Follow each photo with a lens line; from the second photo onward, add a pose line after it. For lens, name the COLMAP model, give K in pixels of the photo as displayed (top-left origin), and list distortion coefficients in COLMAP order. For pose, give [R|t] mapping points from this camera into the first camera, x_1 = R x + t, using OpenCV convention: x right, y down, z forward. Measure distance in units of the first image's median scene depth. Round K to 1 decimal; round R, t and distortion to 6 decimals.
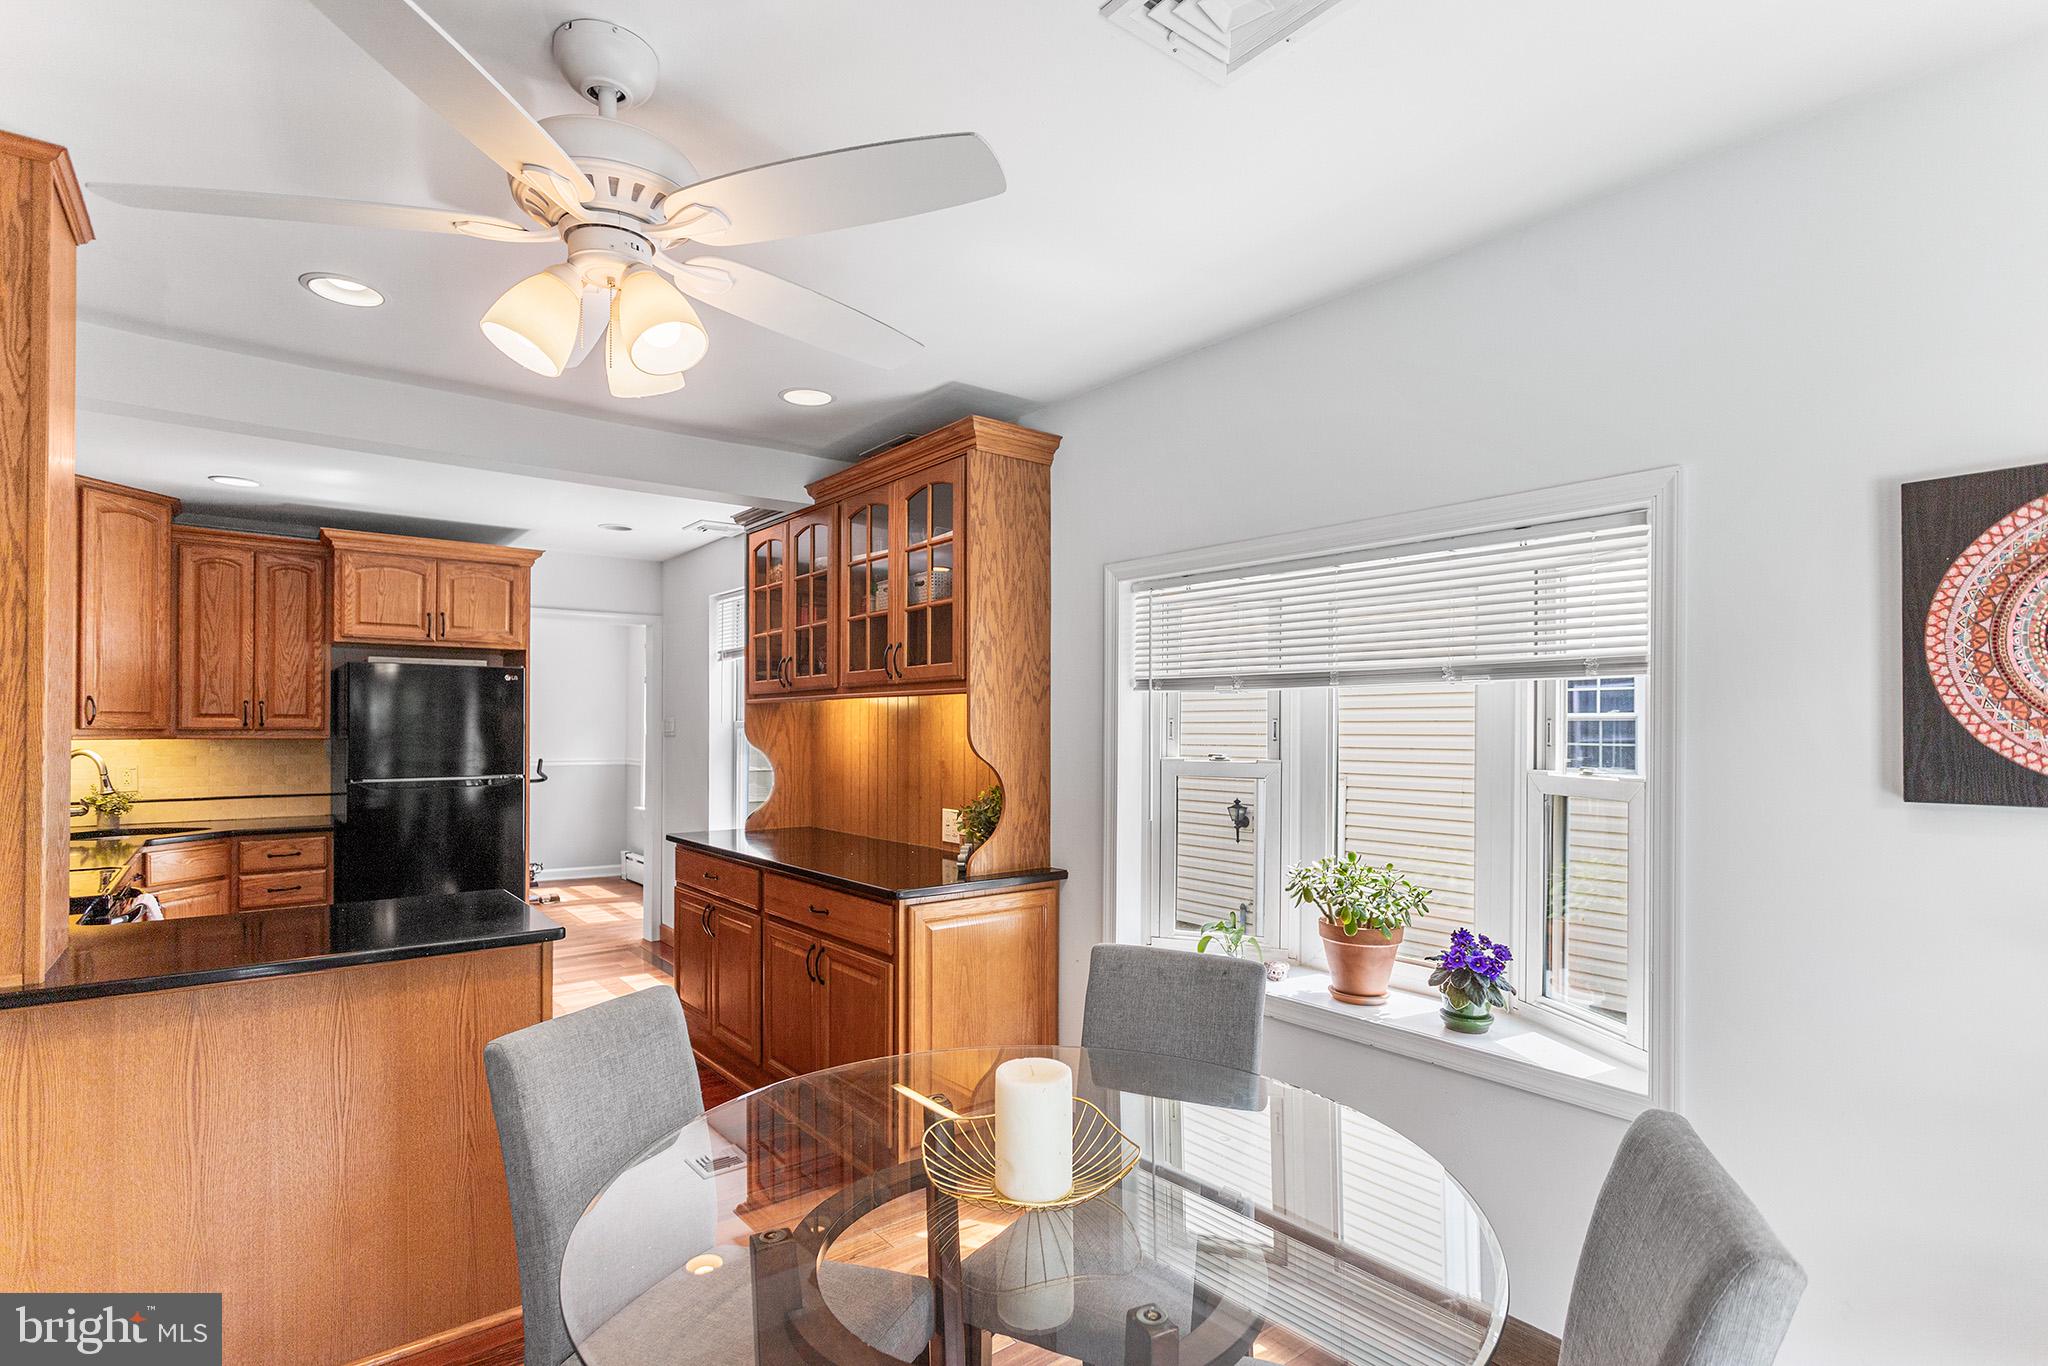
lens RADIAL K [[987.1, 0, 1018.0], [0, 987.1, 723.8], [0, 0, 1]] dist [0.000136, 0.001180]
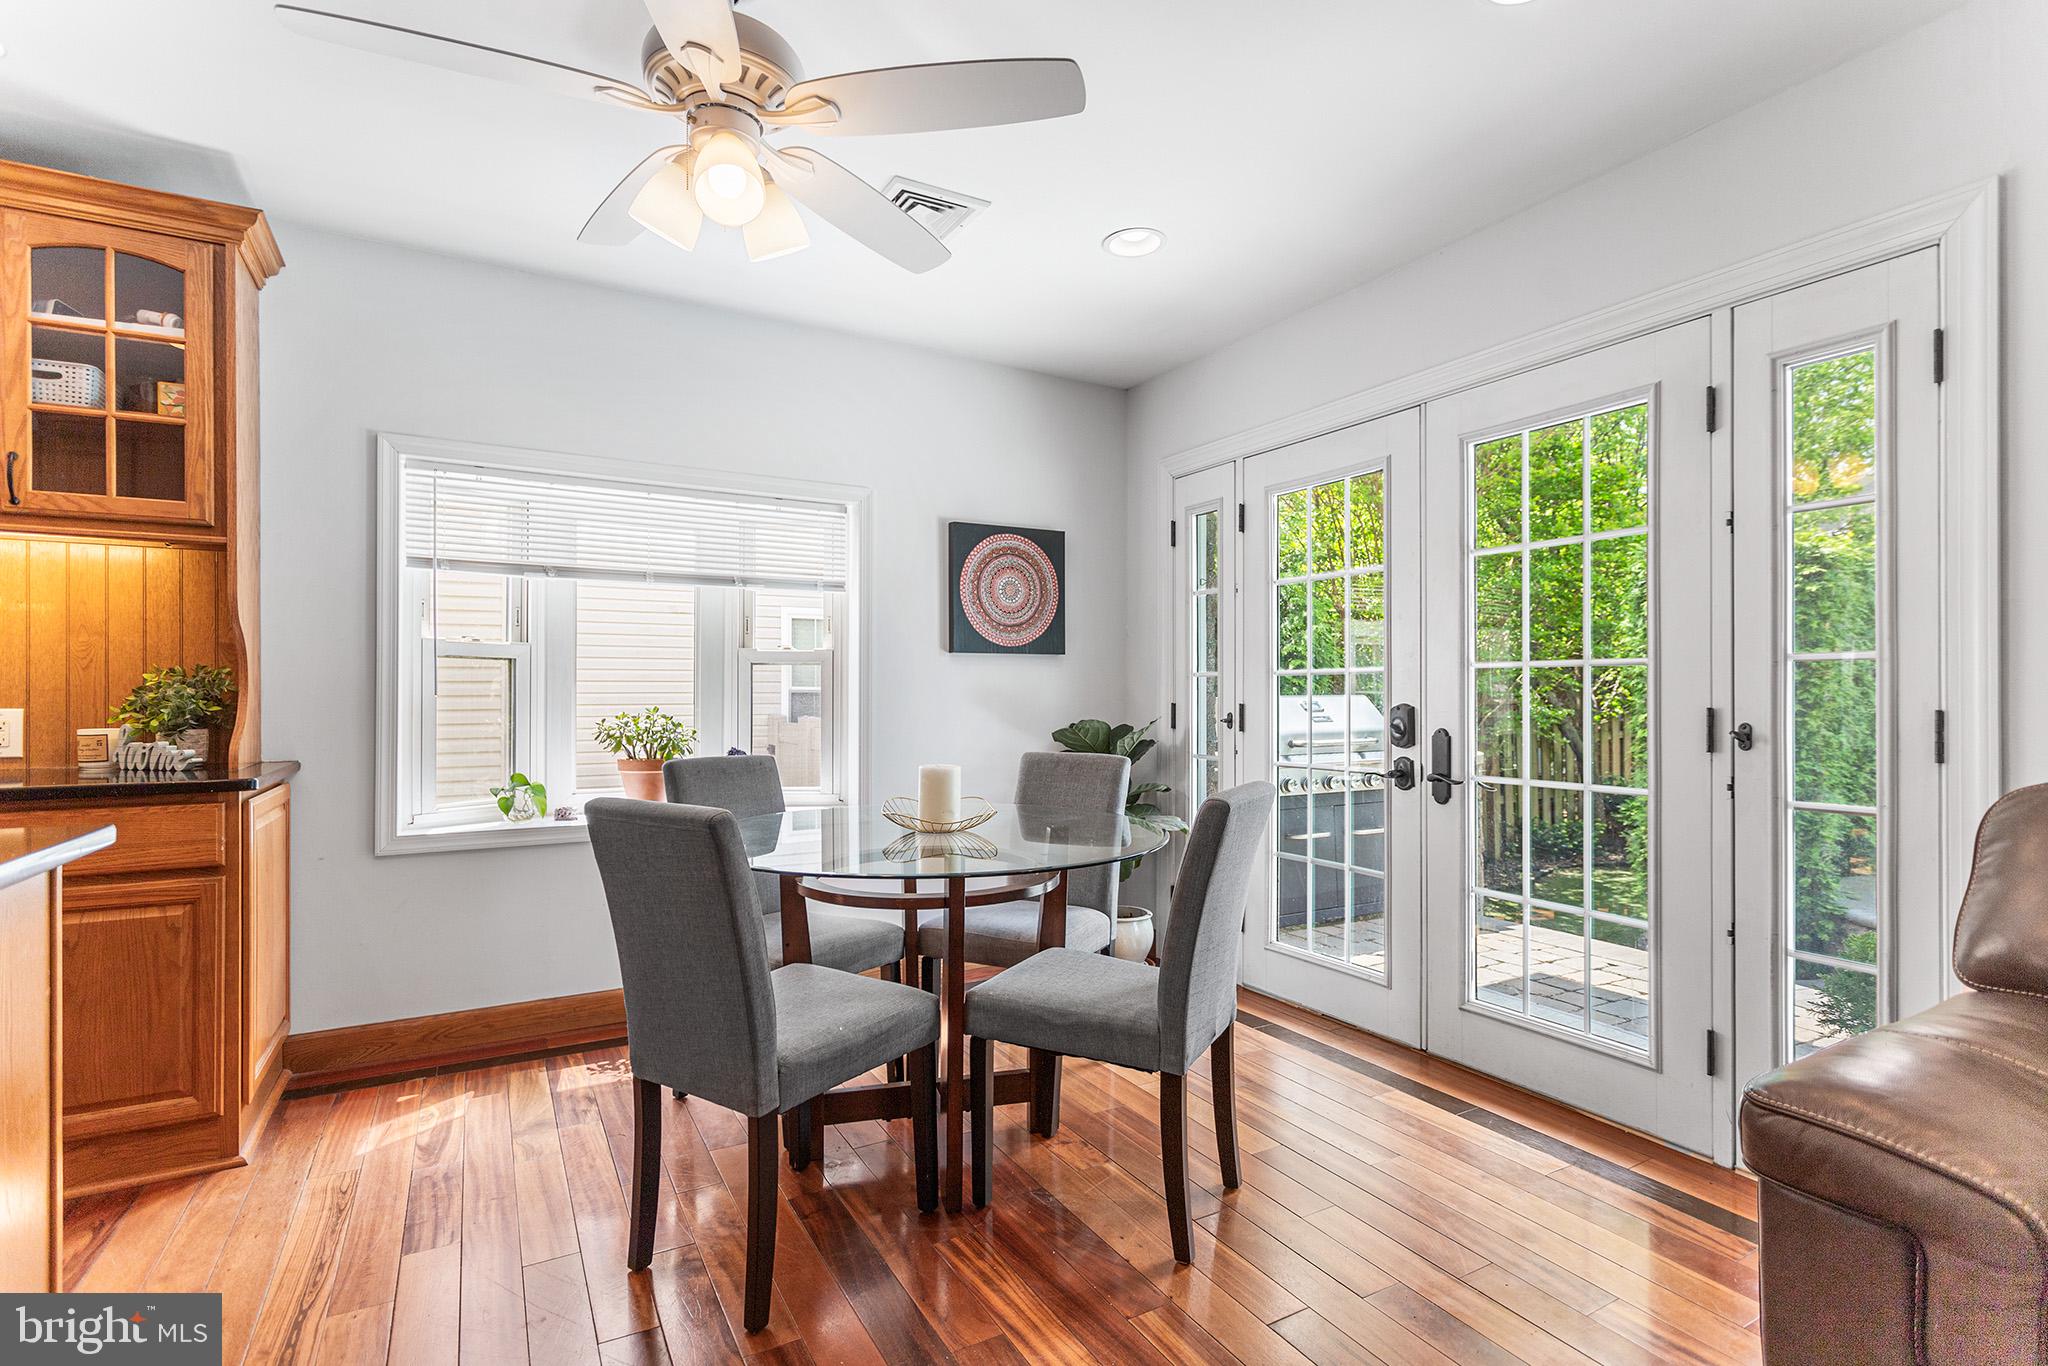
lens RADIAL K [[987.1, 0, 1024.1], [0, 987.1, 684.6], [0, 0, 1]] dist [0.000136, 0.001180]
pose [[0.151364, 0.007174, 0.988452, -0.500855], [-0.000242, 0.999974, -0.007221, 0.059627], [-0.988478, 0.000854, 0.151362, 0.156208]]
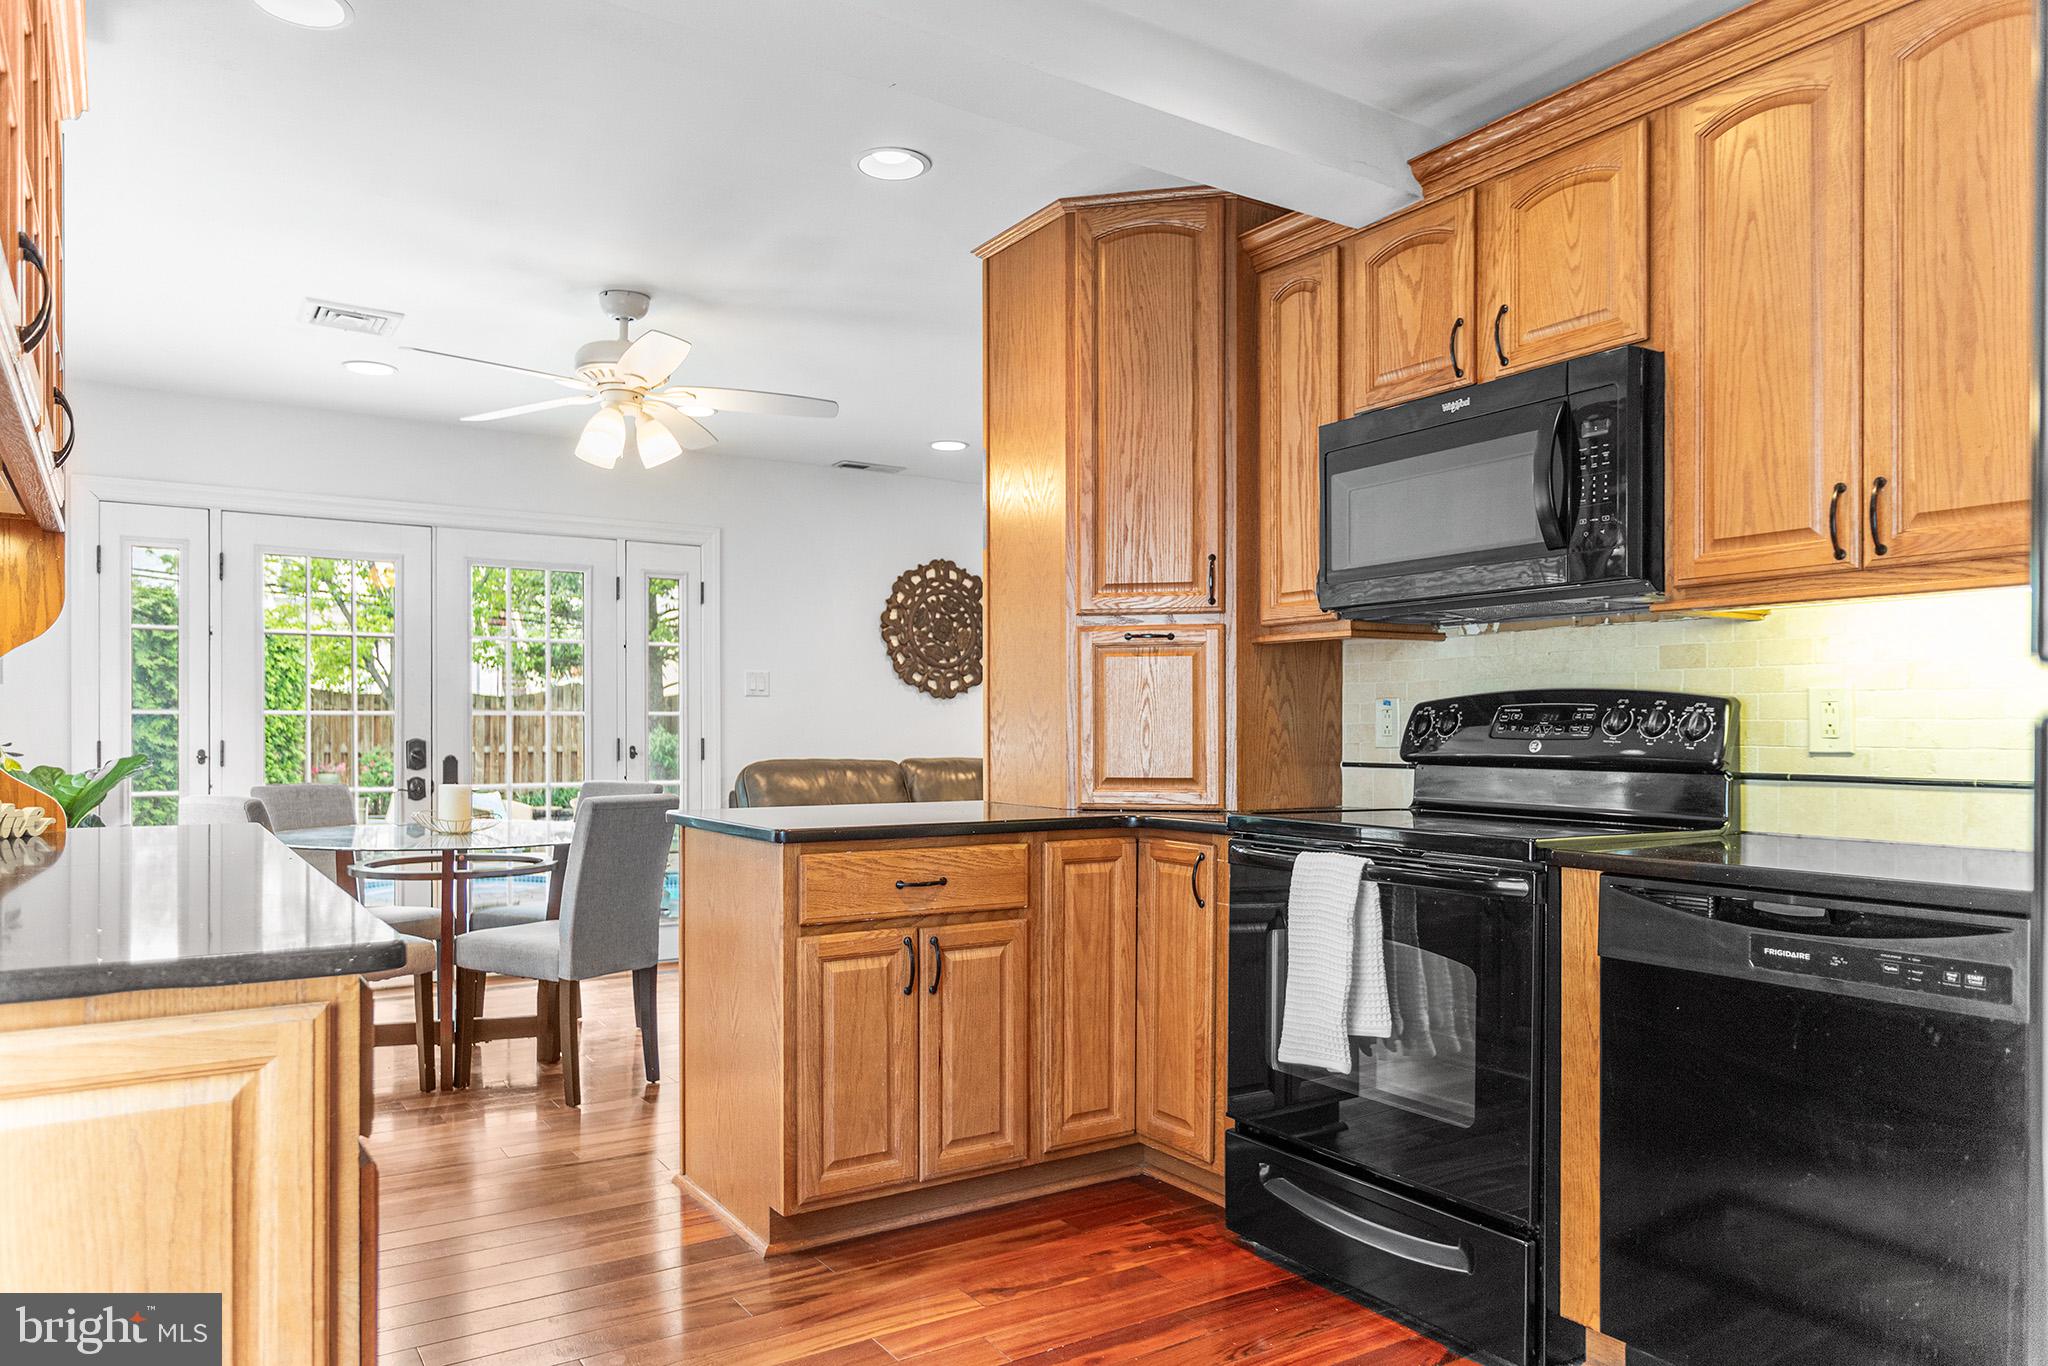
lens RADIAL K [[1352.7, 0, 993.2], [0, 1352.7, 733.0], [0, 0, 1]] dist [0.000428, -0.001303]
pose [[-0.994714, -0.003168, 0.102636, -0.471160], [-0.003090, 0.999995, 0.000919, 0.059791], [-0.102638, 0.000597, -0.994719, 1.191990]]
